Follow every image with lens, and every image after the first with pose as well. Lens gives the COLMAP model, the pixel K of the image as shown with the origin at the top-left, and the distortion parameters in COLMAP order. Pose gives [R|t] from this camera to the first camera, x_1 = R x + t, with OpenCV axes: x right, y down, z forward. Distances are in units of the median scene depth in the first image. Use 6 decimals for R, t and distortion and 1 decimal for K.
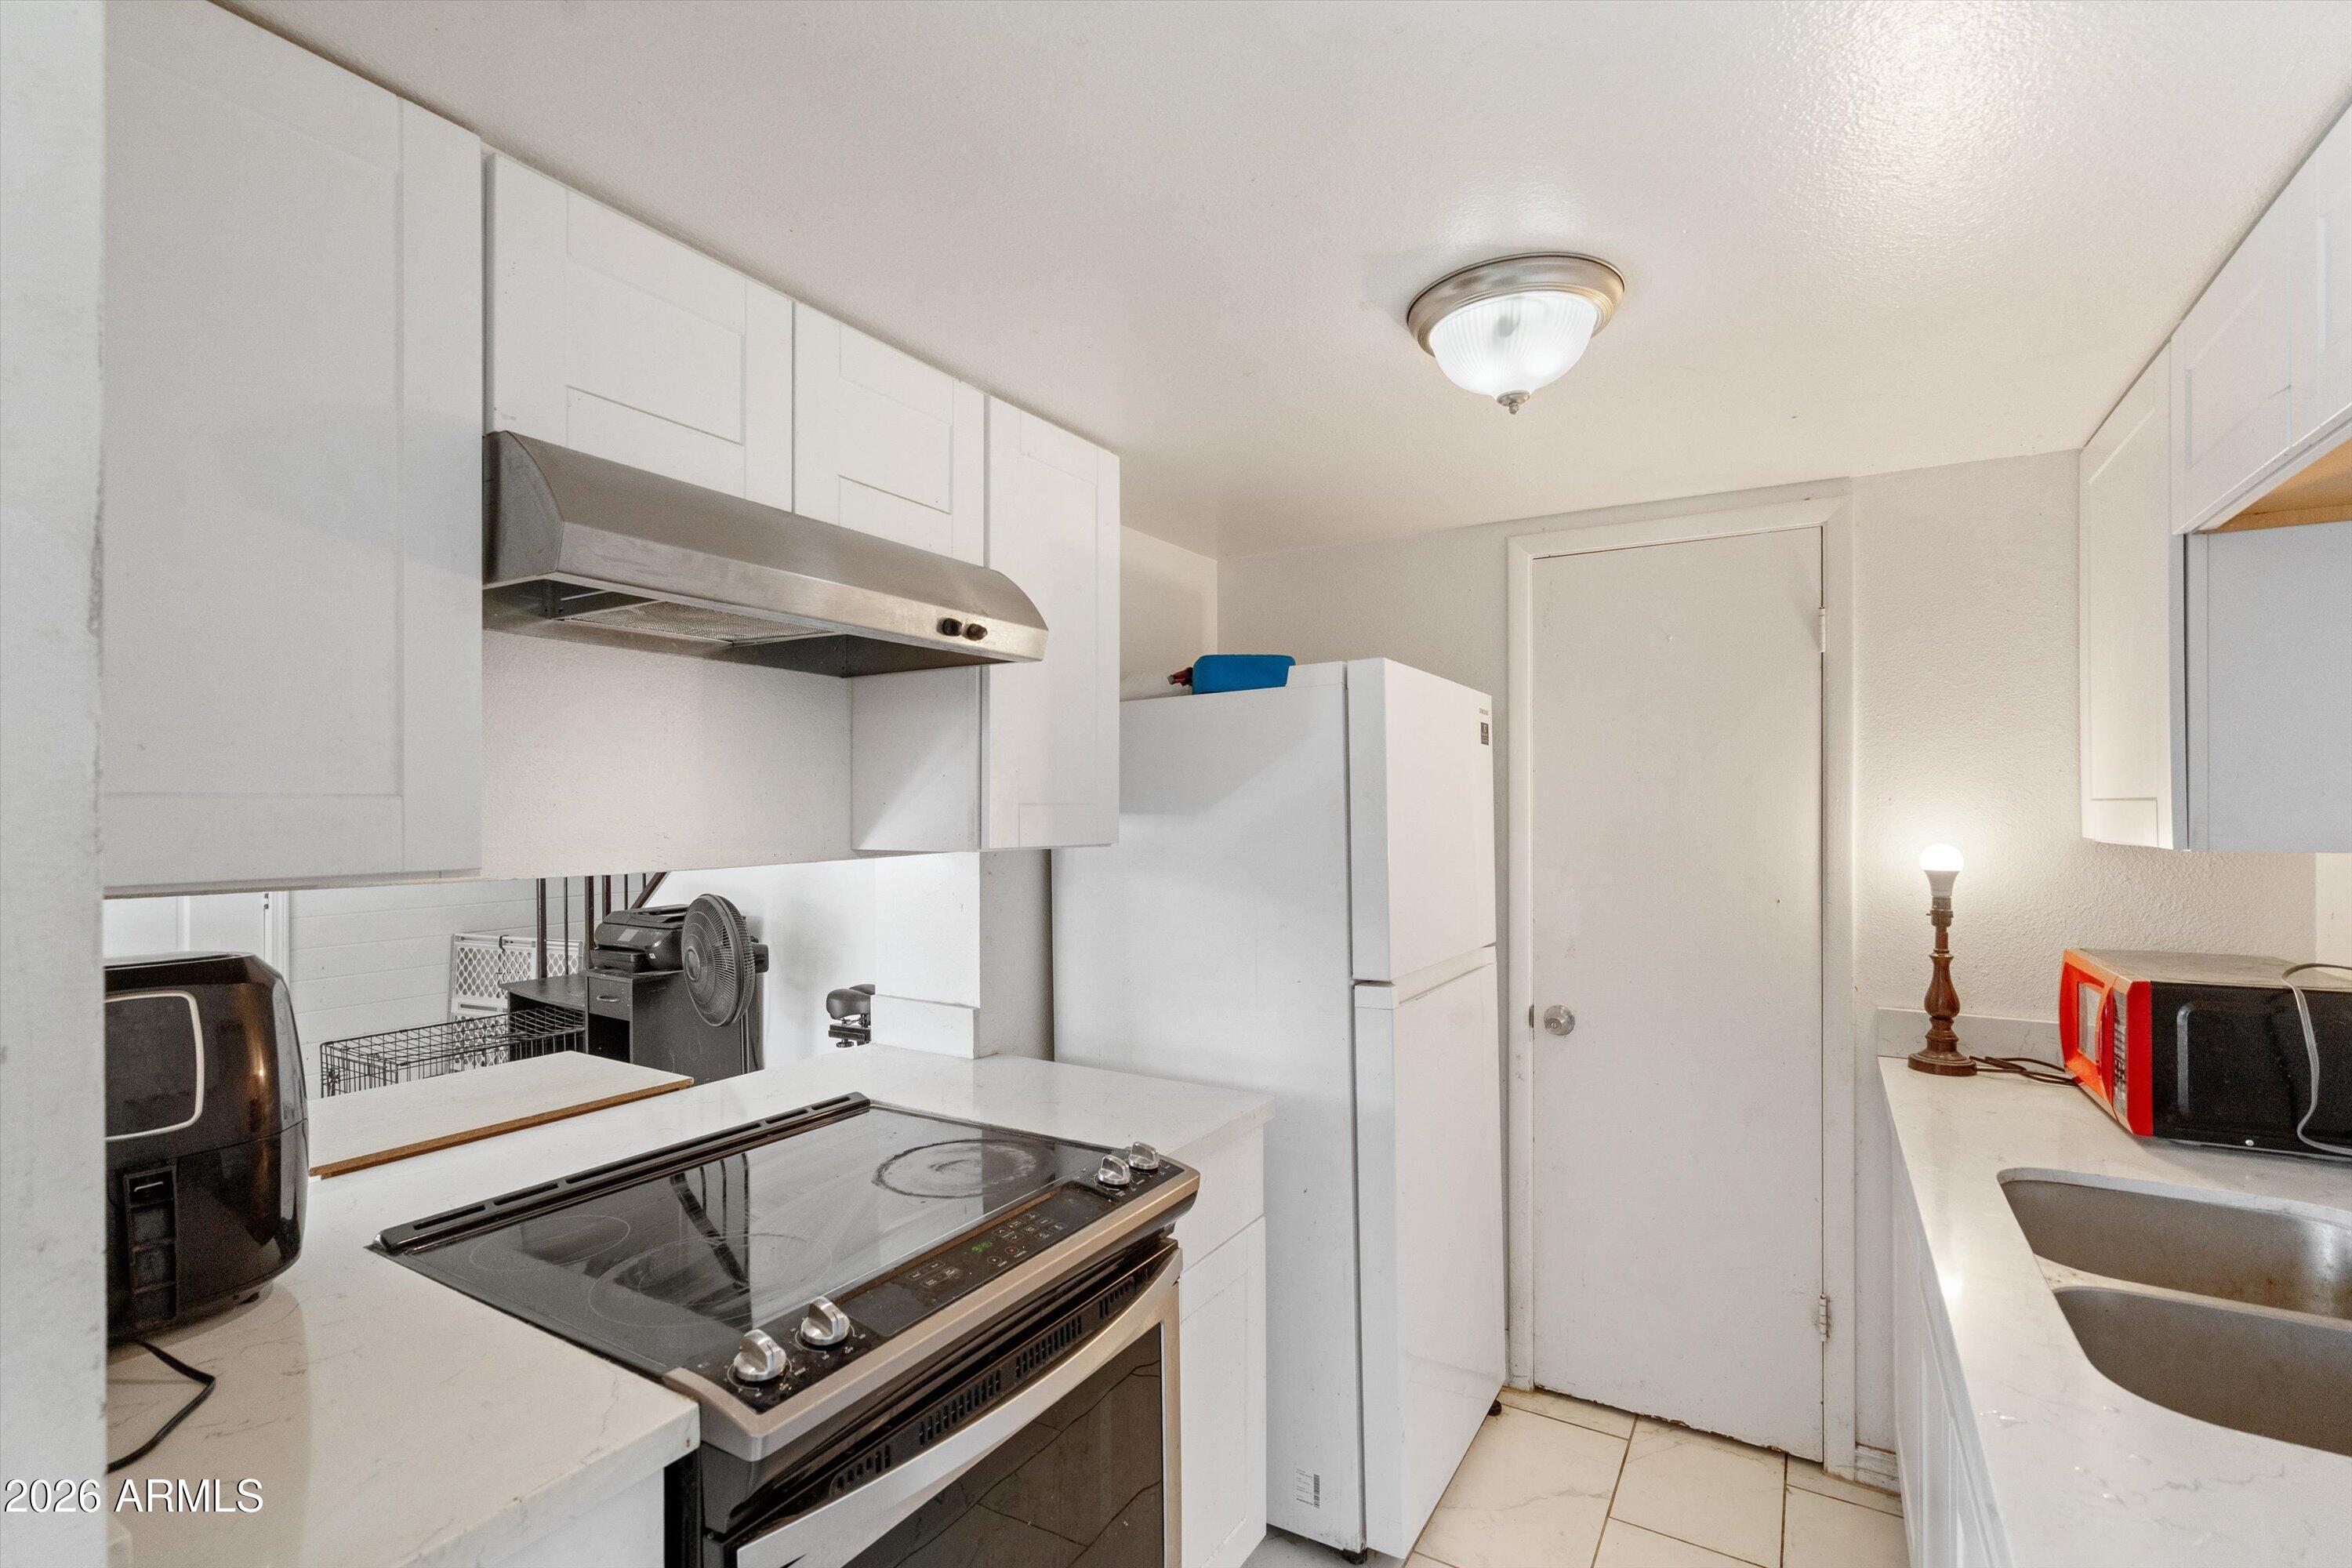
lens RADIAL K [[1073.8, 0, 1169.1], [0, 1073.8, 807.5], [0, 0, 1]] dist [0.000554, 0.000226]
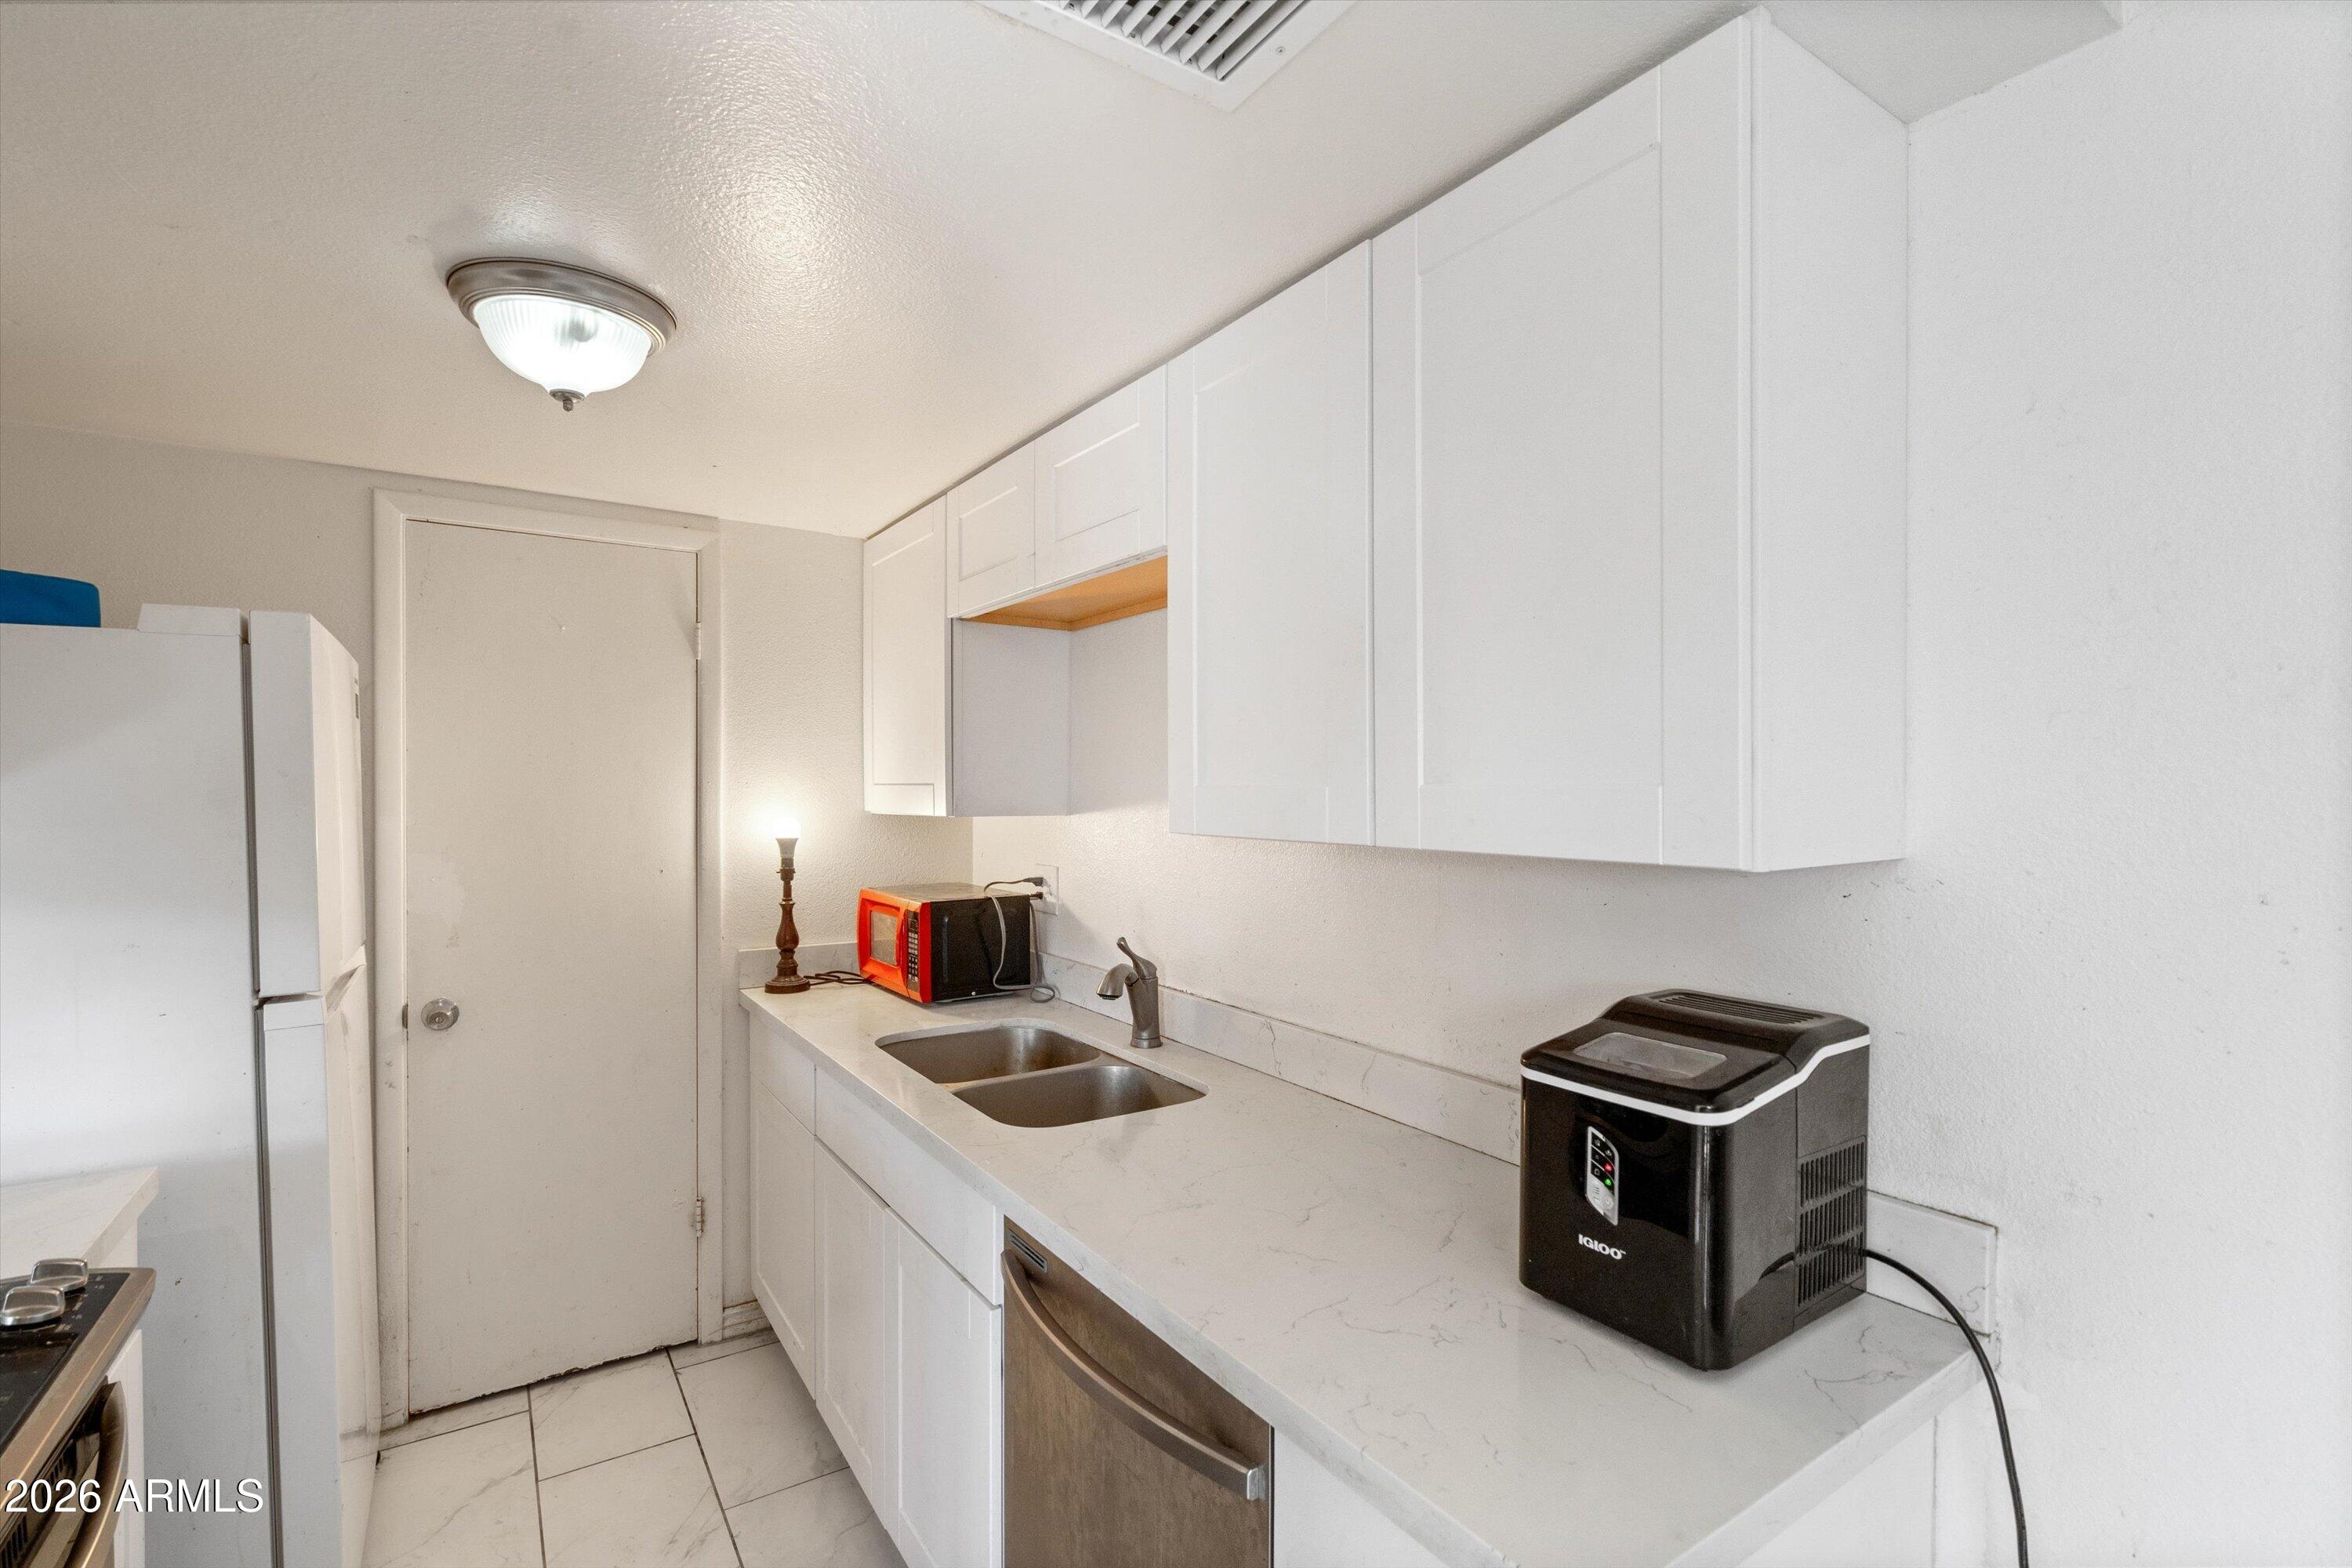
lens RADIAL K [[1069.6, 0, 1174.6], [0, 1069.6, 797.0], [0, 0, 1]] dist [-0.000187, 0.000000]
pose [[0.425650, -0.005799, 0.904869, -0.258149], [-0.000218, 0.999979, 0.006511, 0.000174], [-0.904888, -0.002969, 0.425640, 0.017614]]
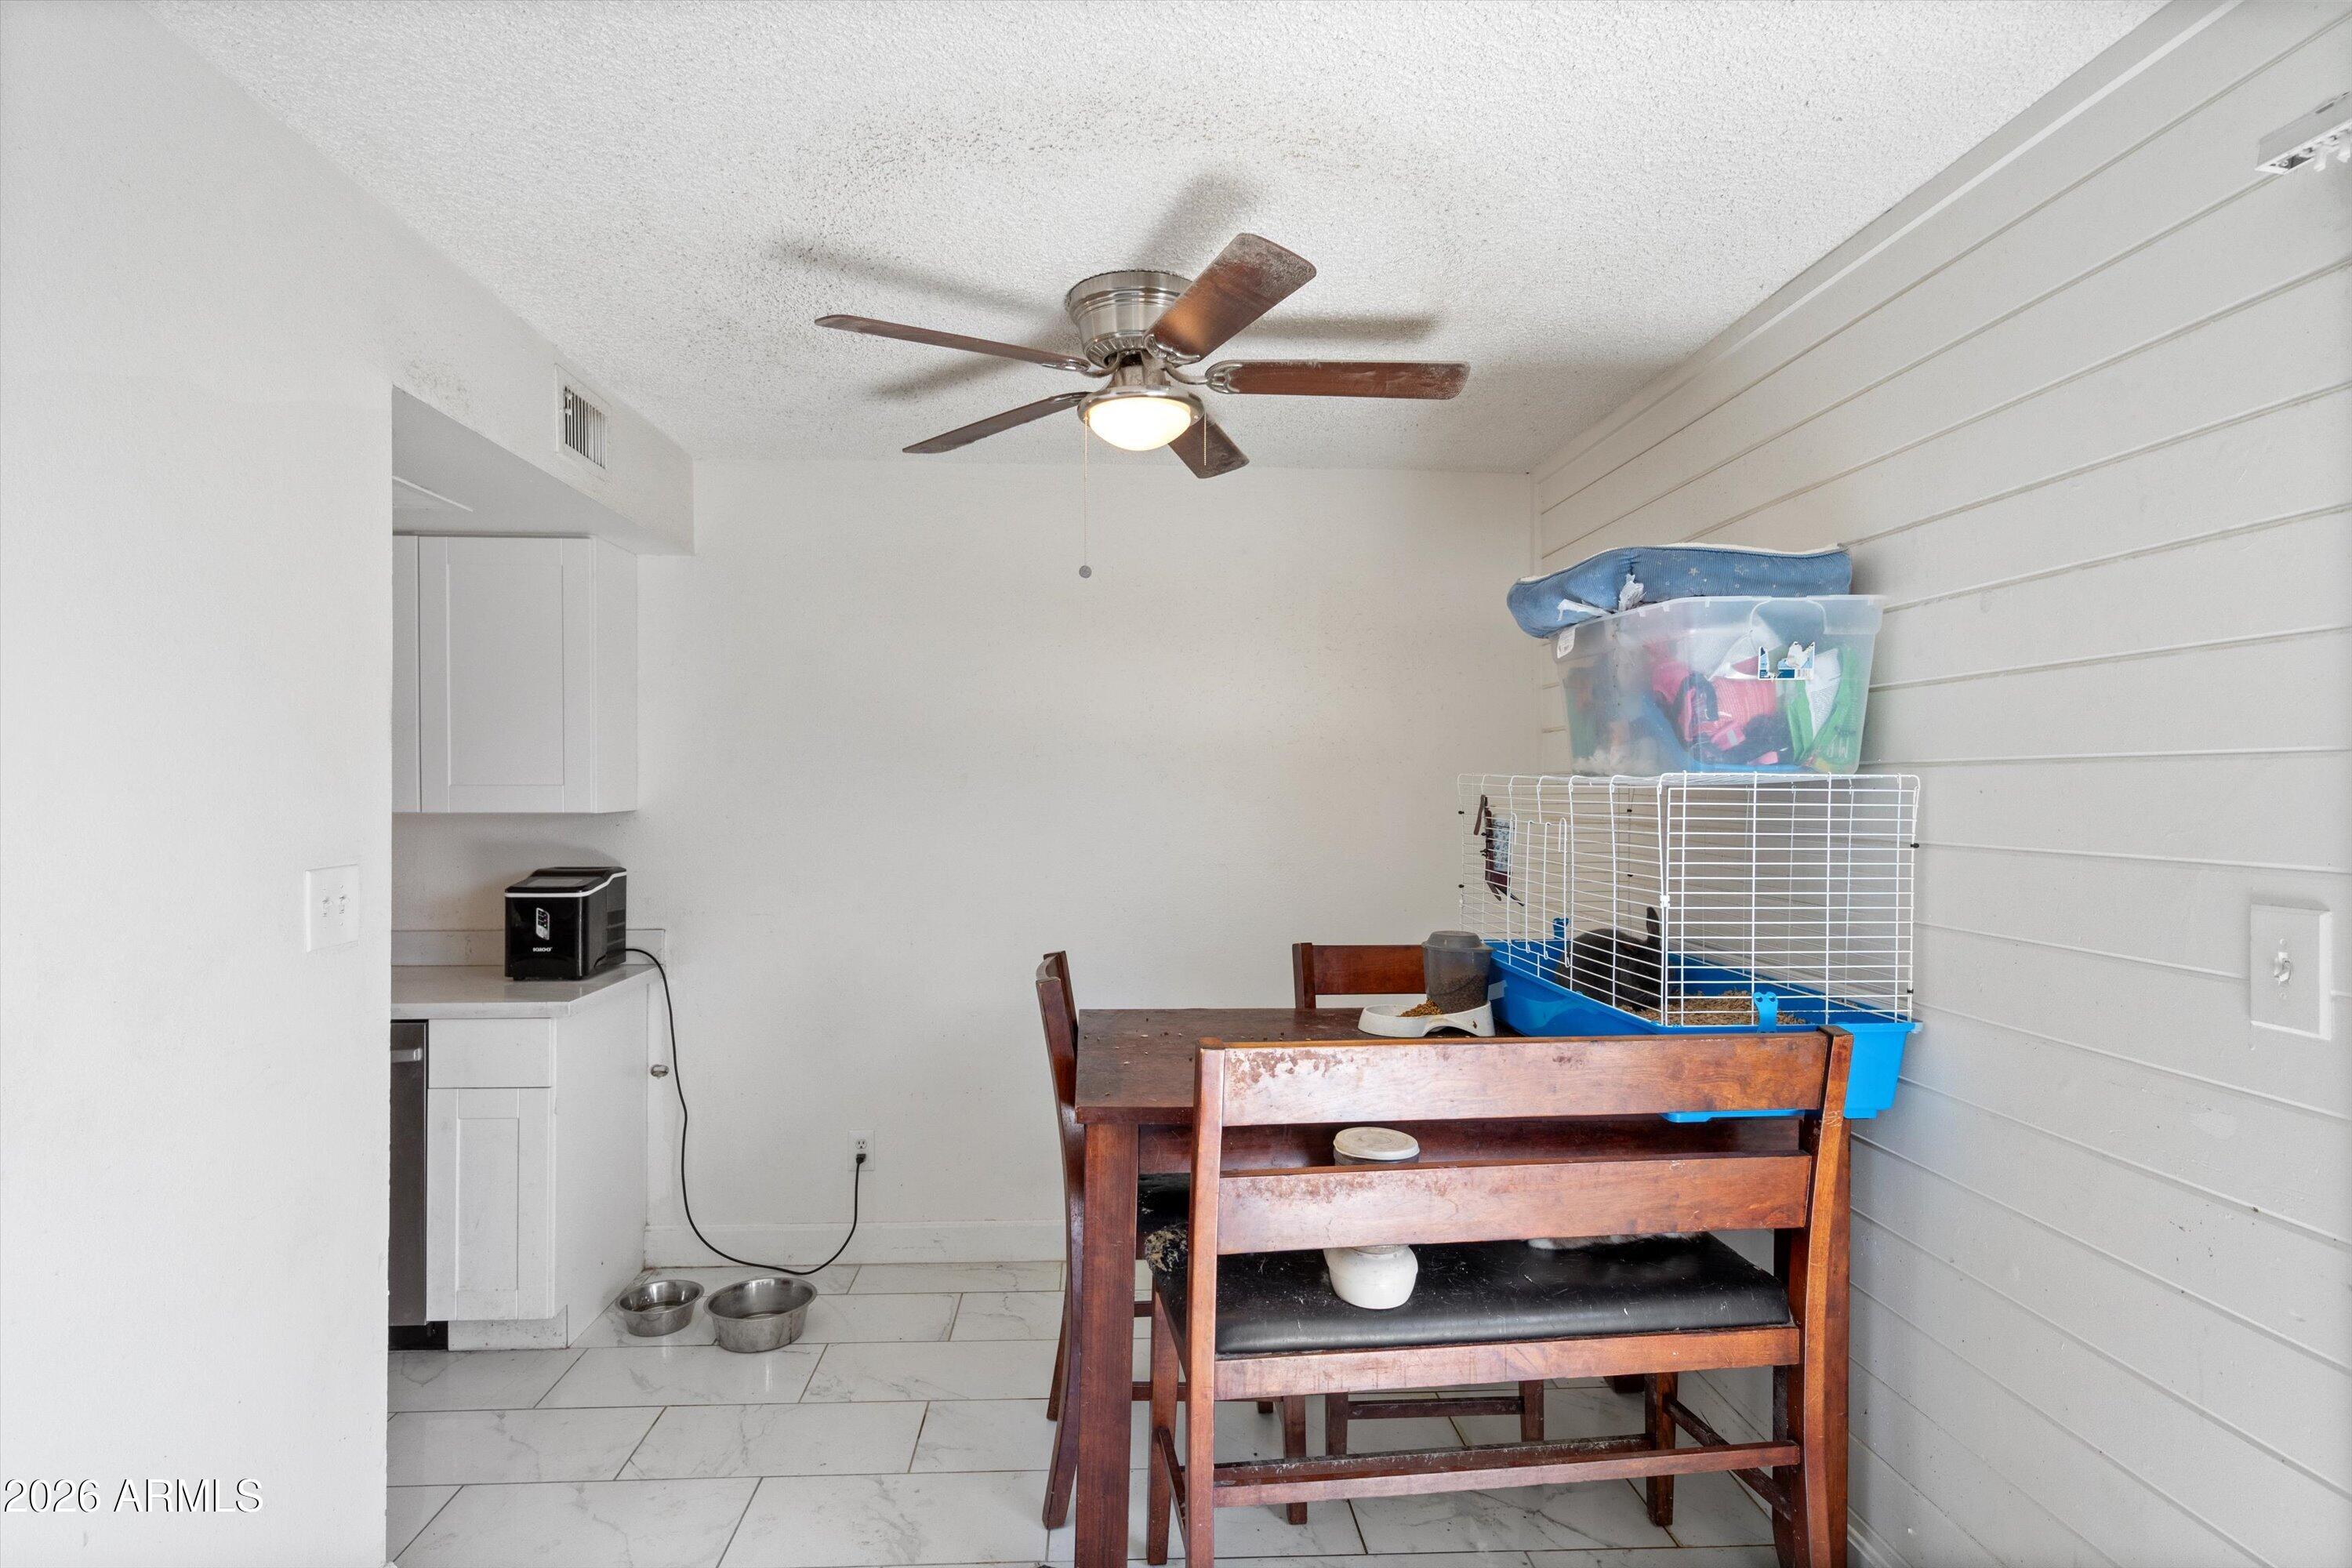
lens RADIAL K [[1226.5, 0, 1176.0], [0, 1226.5, 784.0], [0, 0, 1]] dist [-0.000543, -0.000102]
pose [[-0.568342, -0.003696, 0.822784, -1.481118], [0.000137, 0.999989, 0.004586, -0.008921], [-0.822792, 0.002720, -0.568336, 0.272898]]
